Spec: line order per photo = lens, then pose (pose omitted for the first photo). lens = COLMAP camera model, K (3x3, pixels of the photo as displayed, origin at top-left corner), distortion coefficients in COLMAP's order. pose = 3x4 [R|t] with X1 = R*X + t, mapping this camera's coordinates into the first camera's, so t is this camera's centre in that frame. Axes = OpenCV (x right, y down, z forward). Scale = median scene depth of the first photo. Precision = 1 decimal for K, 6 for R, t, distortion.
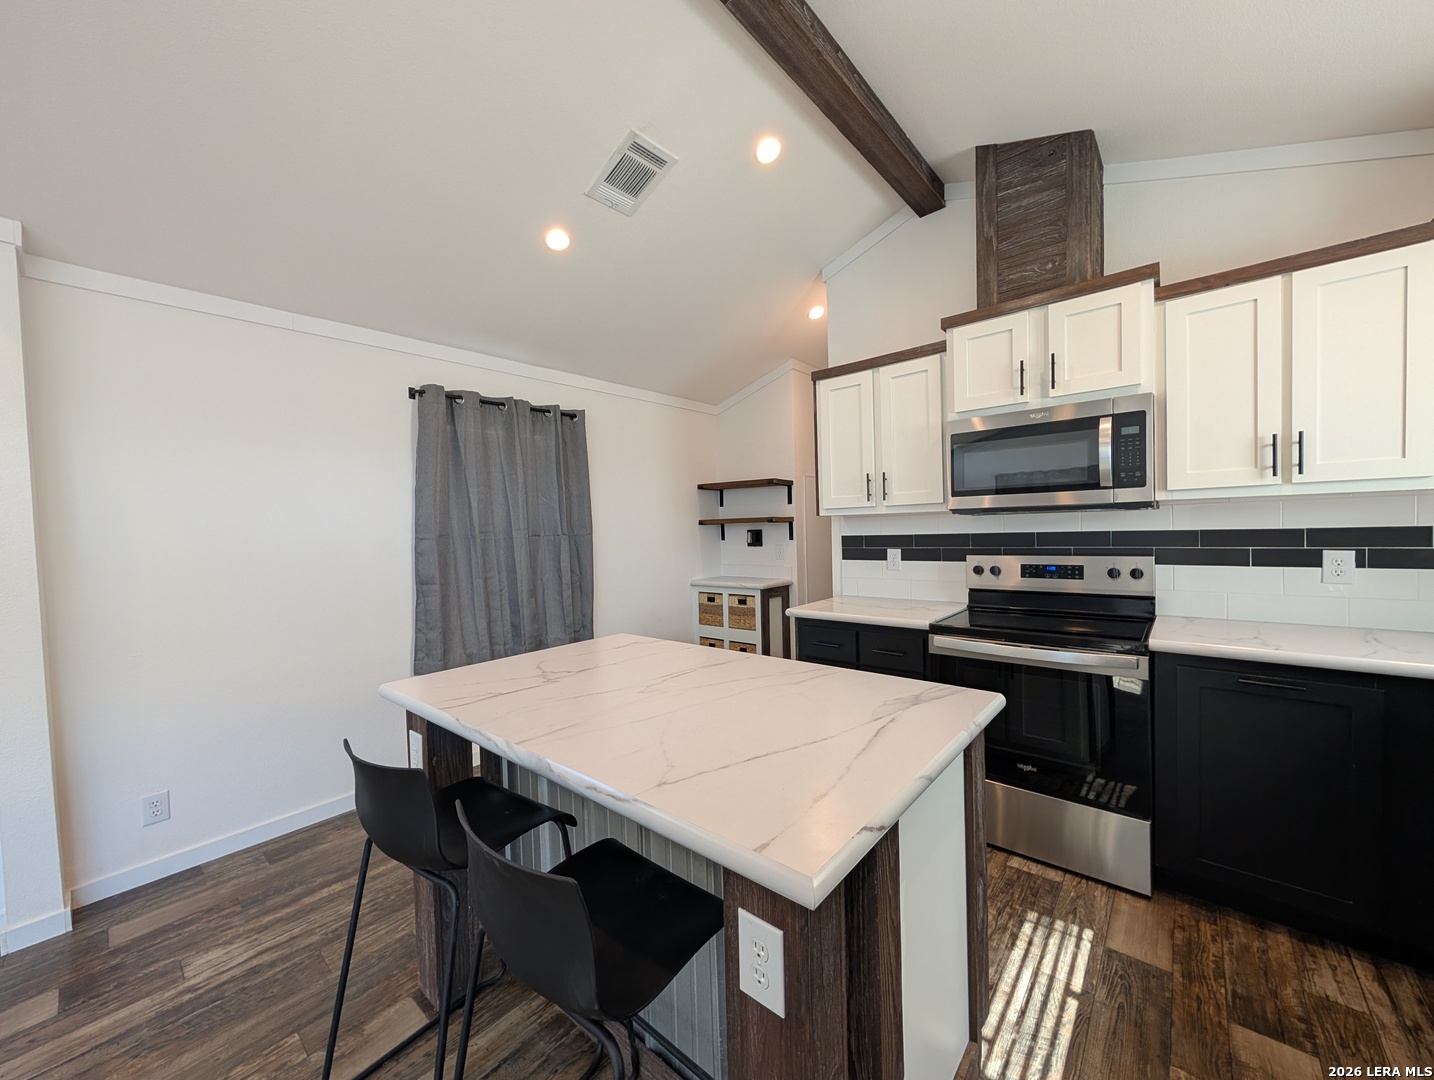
lens RADIAL K [[542.6, 0, 724.2], [0, 542.6, 540.6], [0, 0, 1]] dist [-0.000980, 0.000803]
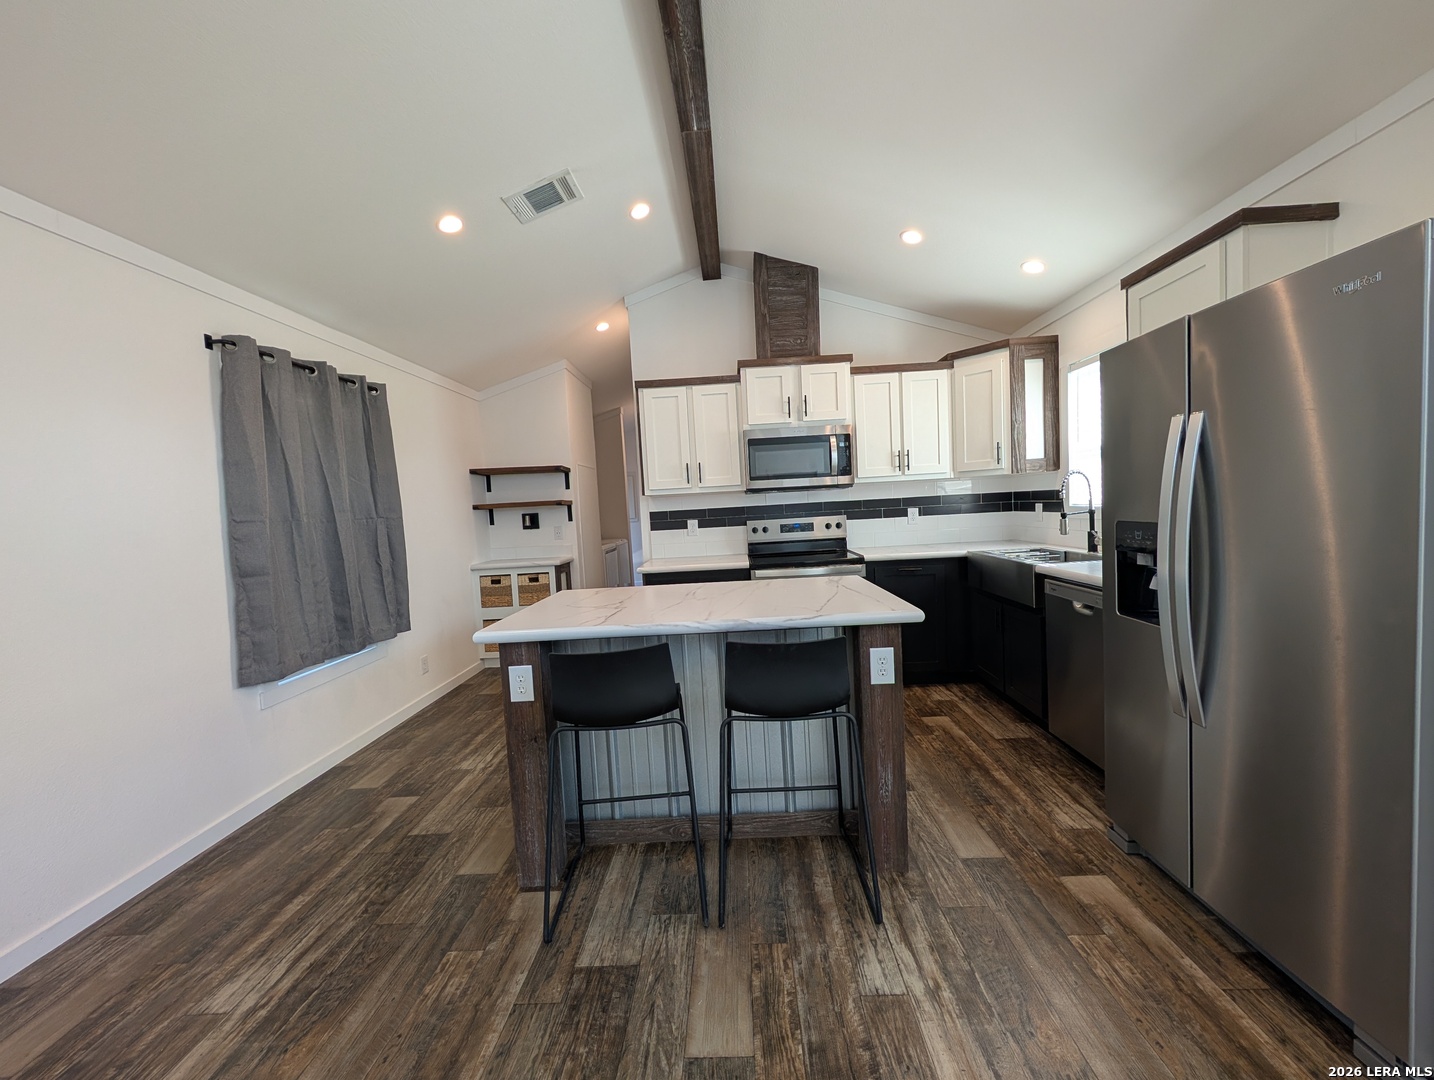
lens RADIAL K [[542.6, 0, 718.4], [0, 542.6, 541.2], [0, 0, 1]] dist [-0.000980, 0.000803]
pose [[0.778158, -0.051835, 0.625925, -0.561838], [0.046510, 0.998608, 0.024876, 0.043495], [-0.626344, 0.009755, 0.779486, -0.112385]]
